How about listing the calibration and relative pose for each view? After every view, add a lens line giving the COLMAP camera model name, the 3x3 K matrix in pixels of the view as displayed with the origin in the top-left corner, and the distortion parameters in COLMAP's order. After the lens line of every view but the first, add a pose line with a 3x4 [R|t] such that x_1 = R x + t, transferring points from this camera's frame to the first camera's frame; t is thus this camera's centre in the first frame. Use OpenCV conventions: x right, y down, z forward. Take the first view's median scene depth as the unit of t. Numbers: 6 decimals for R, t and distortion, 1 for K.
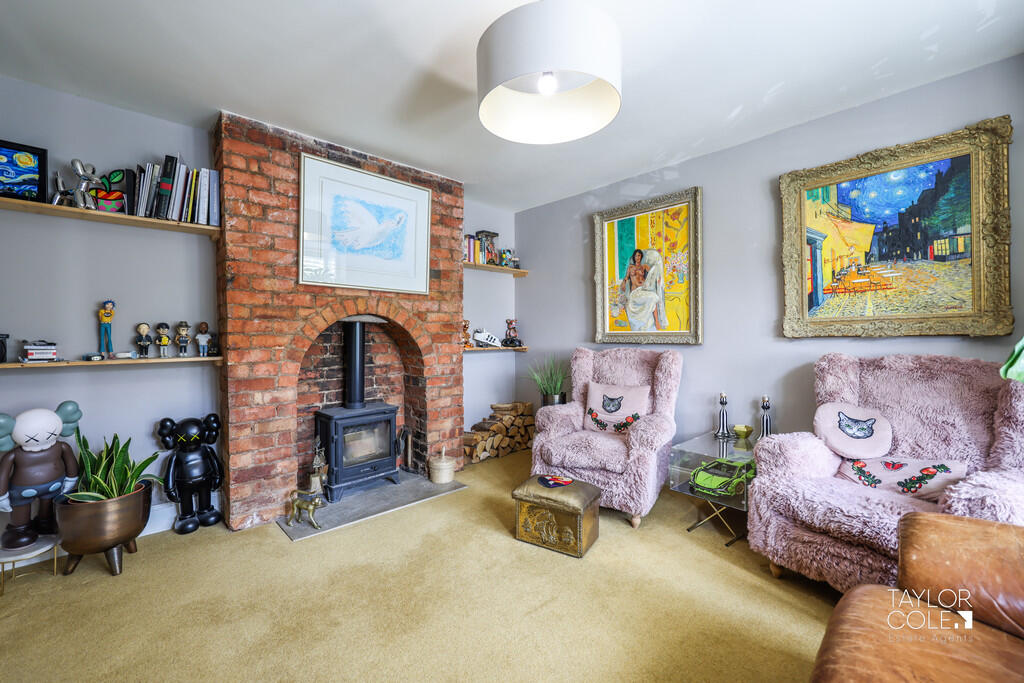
lens RADIAL K [[413.1, 0, 509.2], [0, 413.1, 334.6], [0, 0, 1]] dist [0.002181, -0.000942]
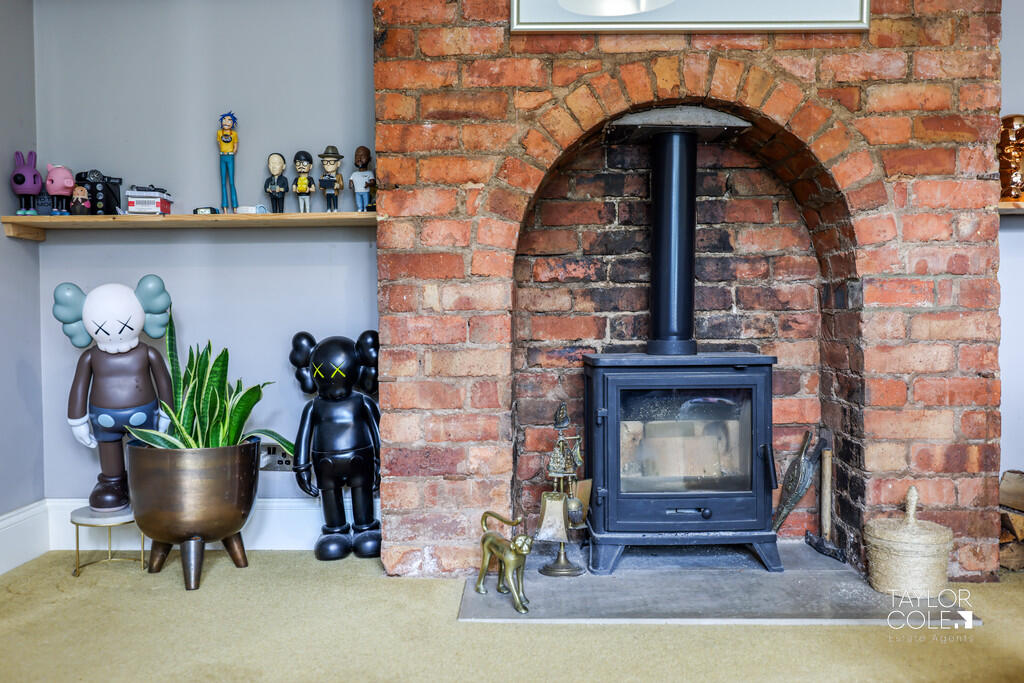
lens RADIAL K [[900.7, 0, 501.6], [0, 900.7, 332.6], [0, 0, 1]] dist [0.005077, -0.007078]
pose [[0.715555, 0.010339, -0.698480, 0.120658], [0.002280, 0.999851, 0.017136, 0.158357], [0.698552, -0.013854, 0.715425, 0.313642]]
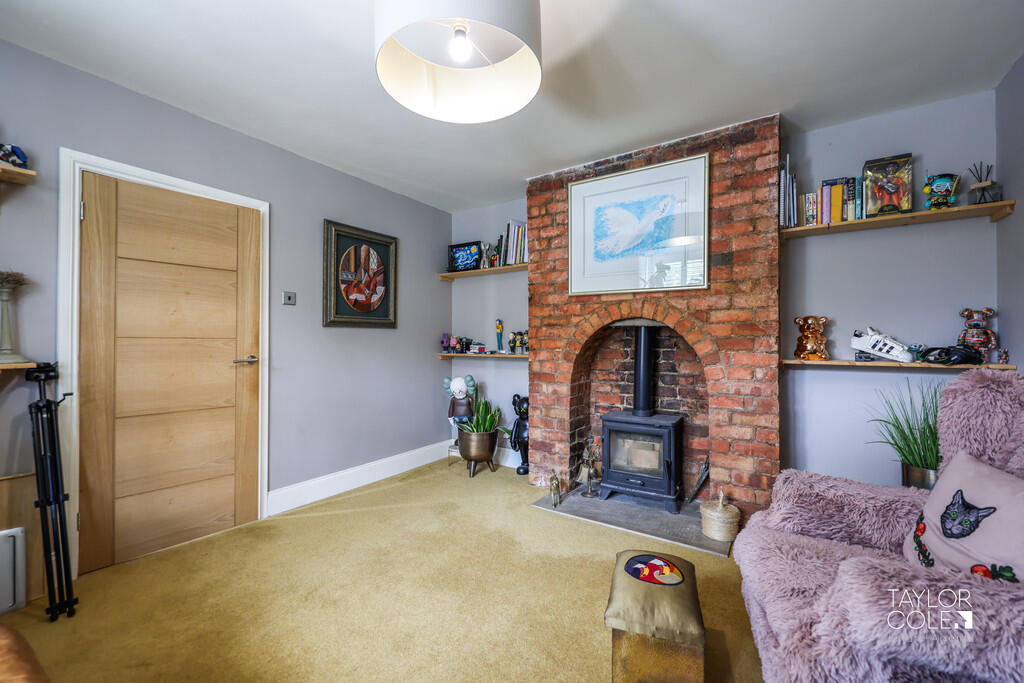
lens RADIAL K [[413.1, 0, 502.8], [0, 413.1, 337.3], [0, 0, 1]] dist [0.002181, -0.000942]
pose [[0.221606, -0.010673, -0.975078, 0.556839], [-0.006116, 0.999905, -0.012334, 0.009855], [0.975117, 0.008697, 0.221520, 0.526387]]
